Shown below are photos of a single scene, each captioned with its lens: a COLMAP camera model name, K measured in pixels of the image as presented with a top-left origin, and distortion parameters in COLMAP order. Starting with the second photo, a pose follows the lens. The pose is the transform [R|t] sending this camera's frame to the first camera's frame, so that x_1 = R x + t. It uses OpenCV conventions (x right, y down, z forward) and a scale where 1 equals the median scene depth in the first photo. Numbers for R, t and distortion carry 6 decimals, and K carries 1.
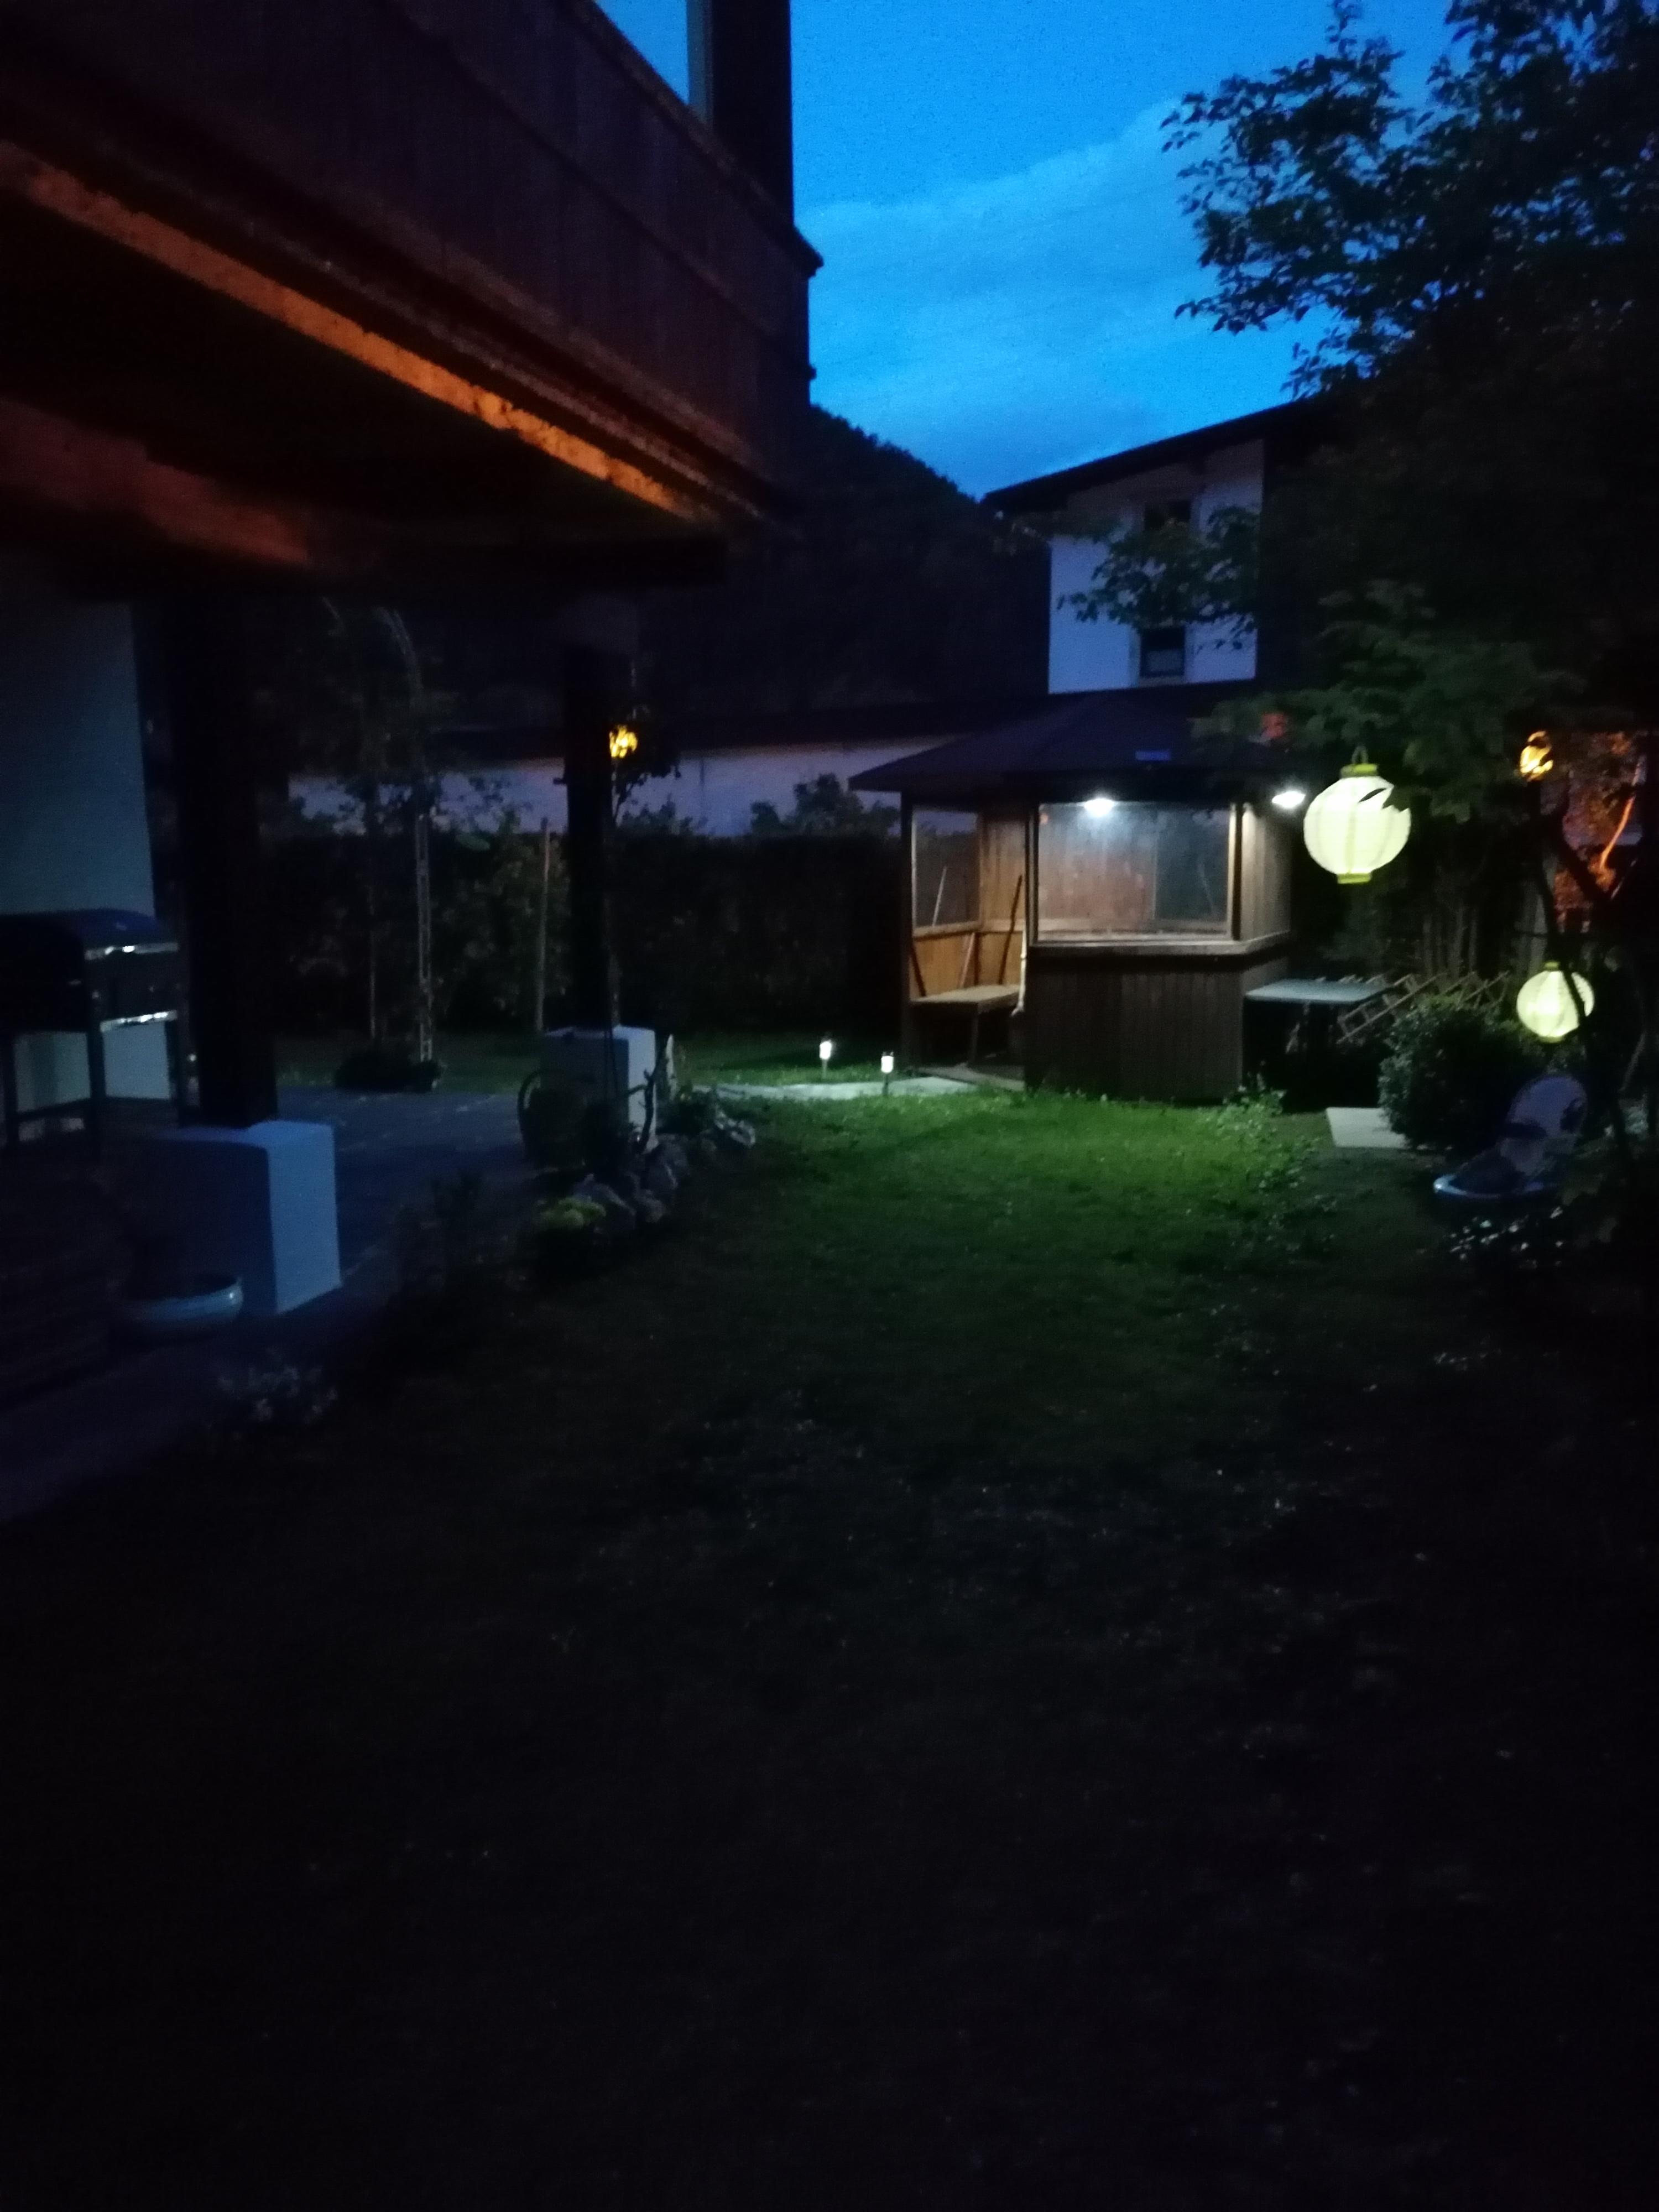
lens RADIAL K [[1651.5, 0, 829.5], [0, 1651.5, 1106.0], [0, 0, 1]] dist [0.105973, -0.143268]
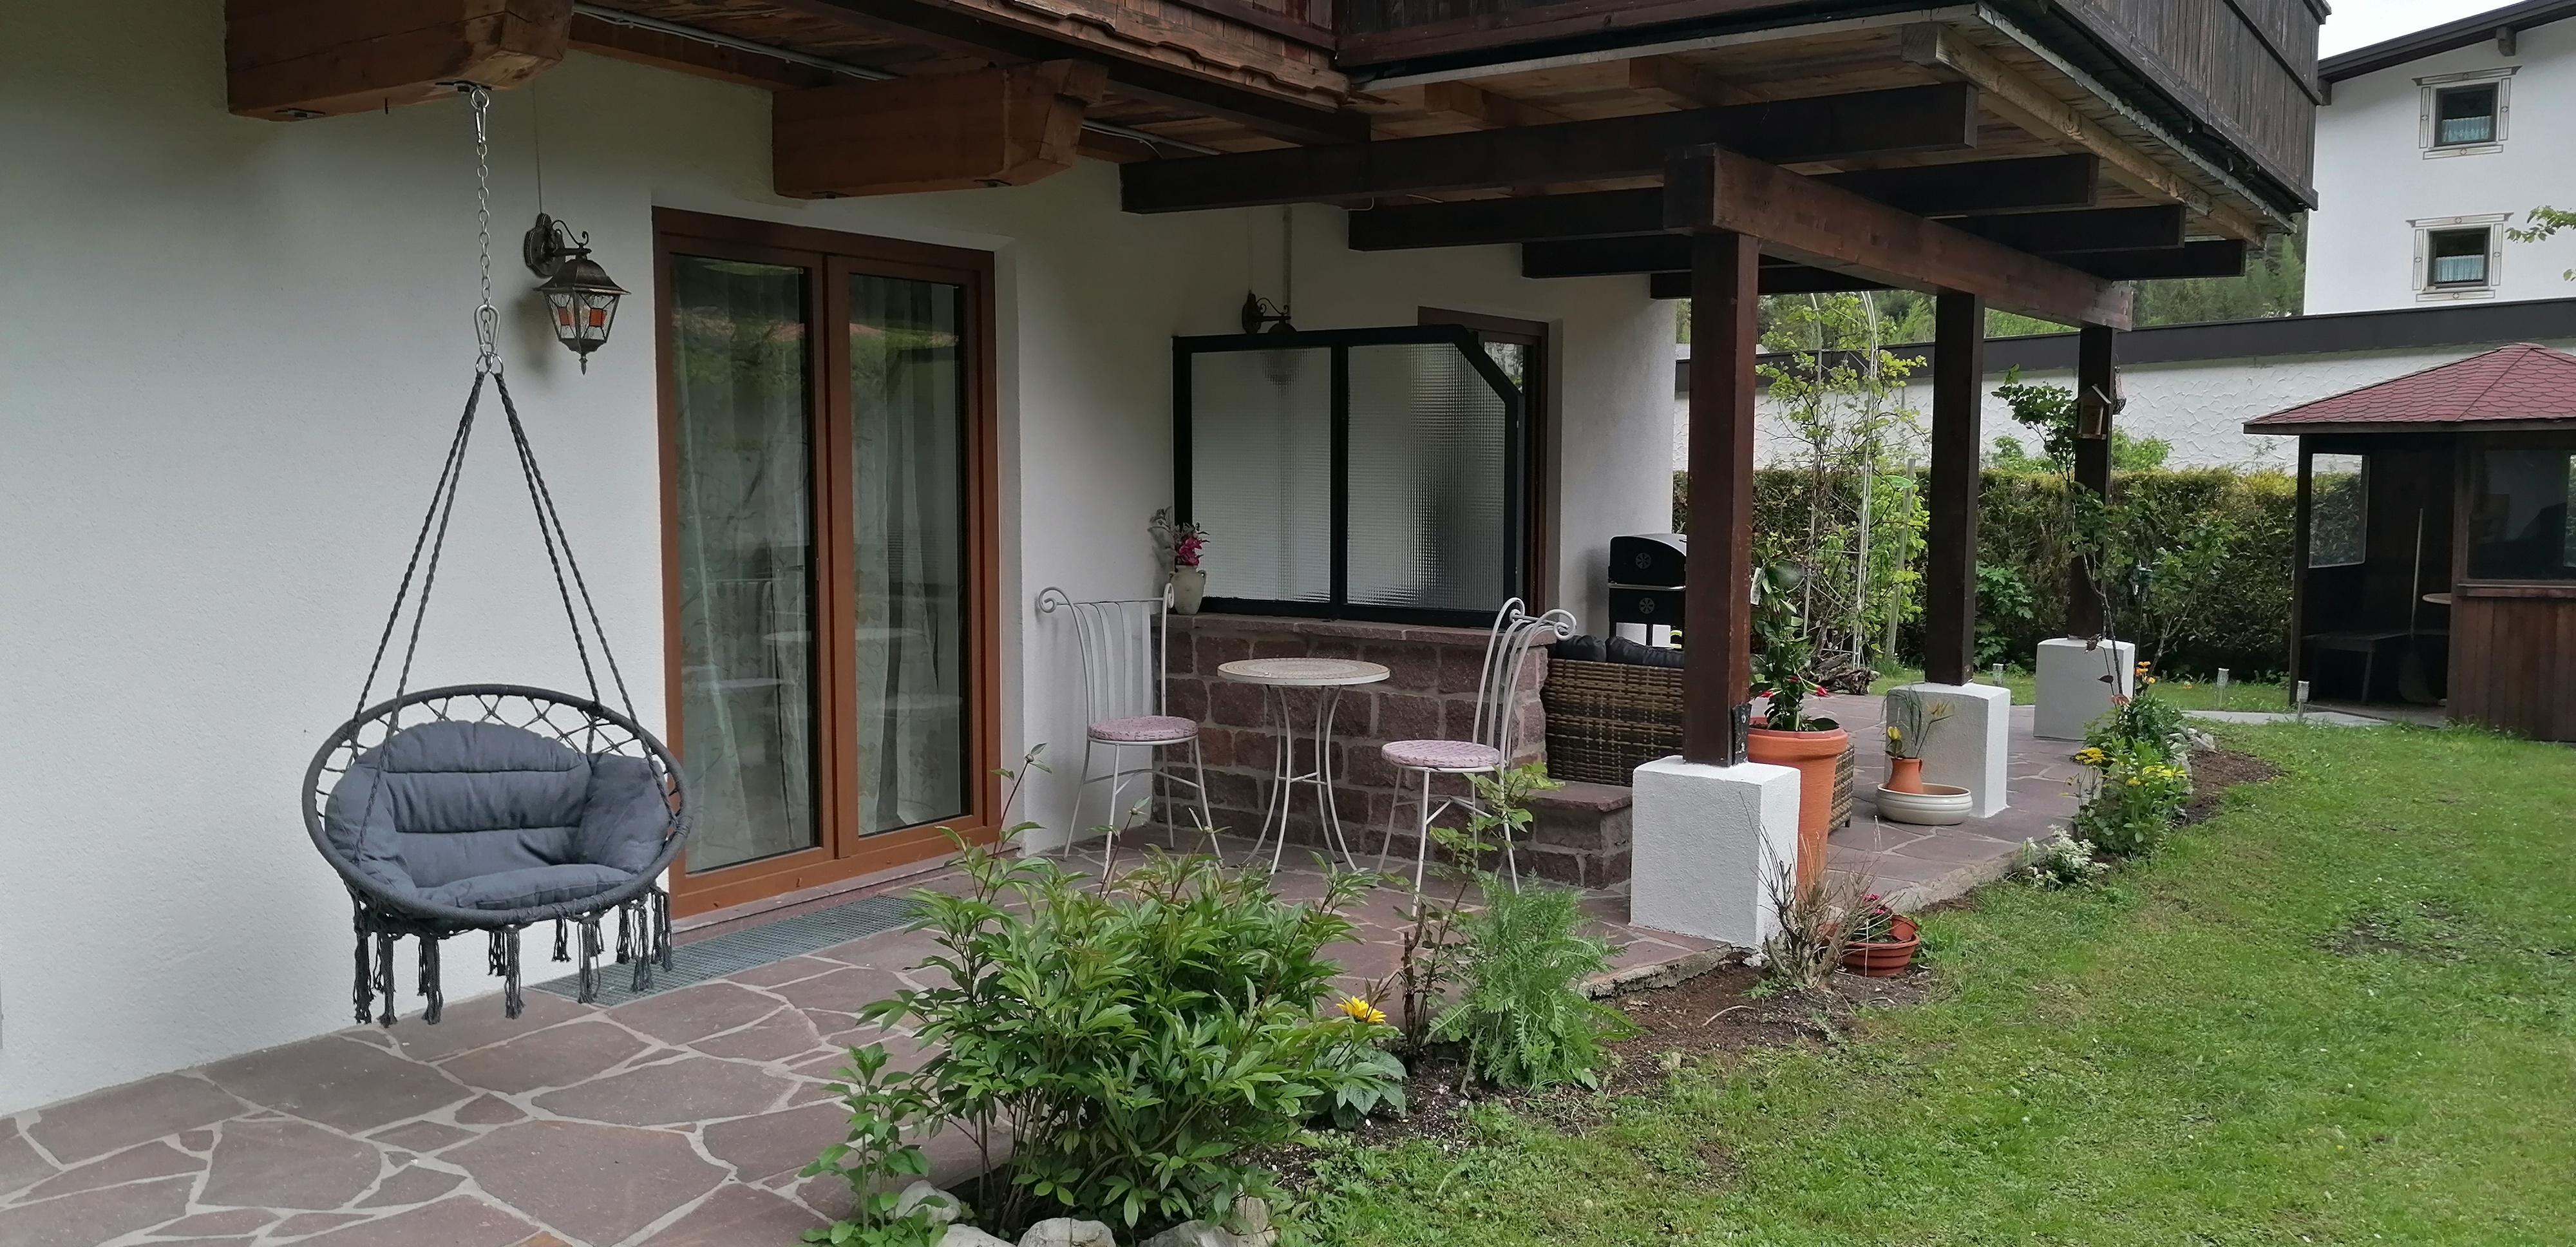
lens RADIAL K [[1896.9, 0, 1288.0], [0, 1896.9, 623.5], [0, 0, 1]] dist [0.126113, -0.165419]
pose [[0.949416, 0.036929, -0.311842, -0.195326], [-0.060958, 0.995845, -0.067659, 0.052656], [0.308048, 0.083246, 0.947722, -0.374885]]
